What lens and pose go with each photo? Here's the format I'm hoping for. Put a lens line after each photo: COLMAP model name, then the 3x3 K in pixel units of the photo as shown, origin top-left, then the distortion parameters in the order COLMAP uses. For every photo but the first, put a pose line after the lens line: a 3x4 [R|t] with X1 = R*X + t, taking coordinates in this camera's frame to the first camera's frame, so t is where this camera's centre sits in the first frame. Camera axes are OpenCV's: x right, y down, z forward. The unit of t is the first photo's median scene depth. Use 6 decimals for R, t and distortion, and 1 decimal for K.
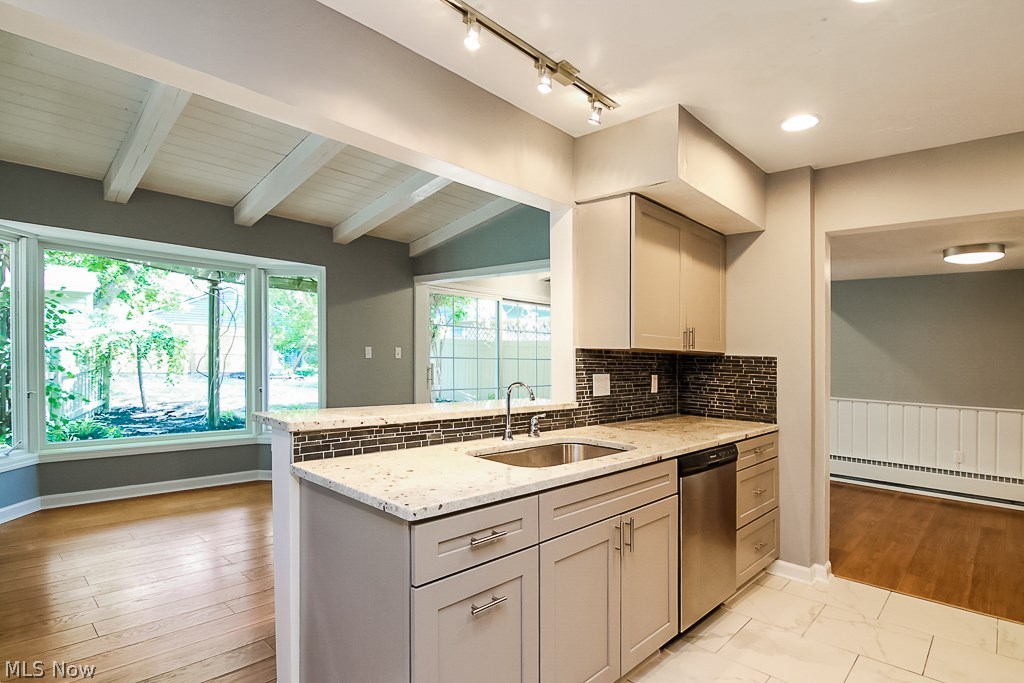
lens RADIAL K [[526.8, 0, 504.8], [0, 526.8, 350.9], [0, 0, 1]] dist [-0.000966, -0.008619]
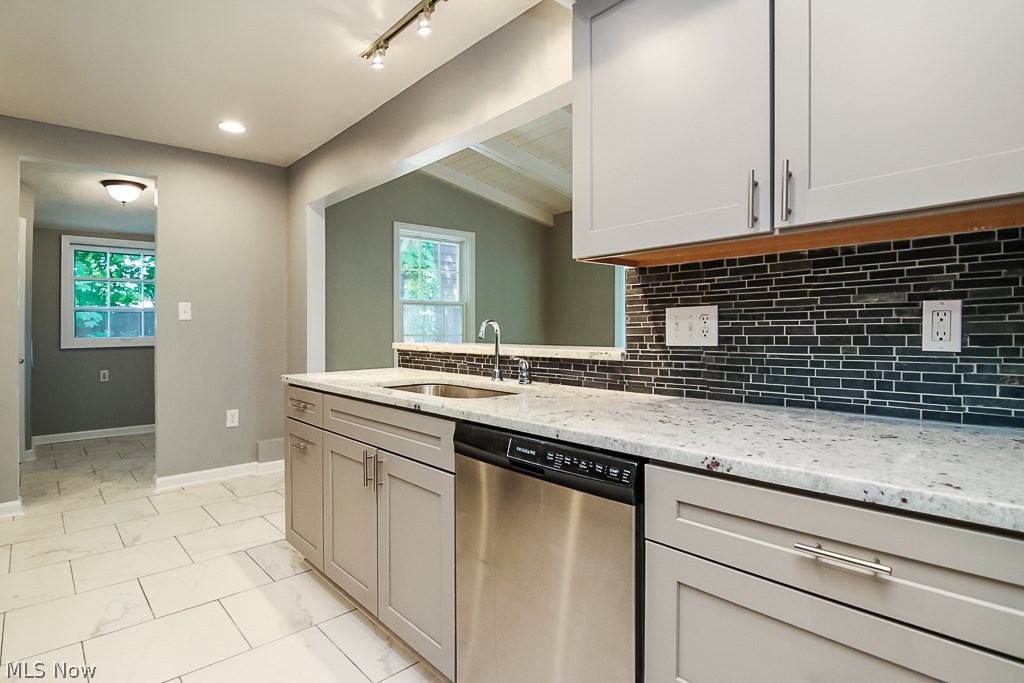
lens RADIAL K [[526.8, 0, 512.5], [0, 526.8, 340.8], [0, 0, 1]] dist [-0.000966, -0.008619]
pose [[-0.071551, -0.010827, -0.997378, 0.649240], [0.009450, 0.999889, -0.011532, 0.073296], [0.997392, -0.010250, -0.071441, 0.742287]]
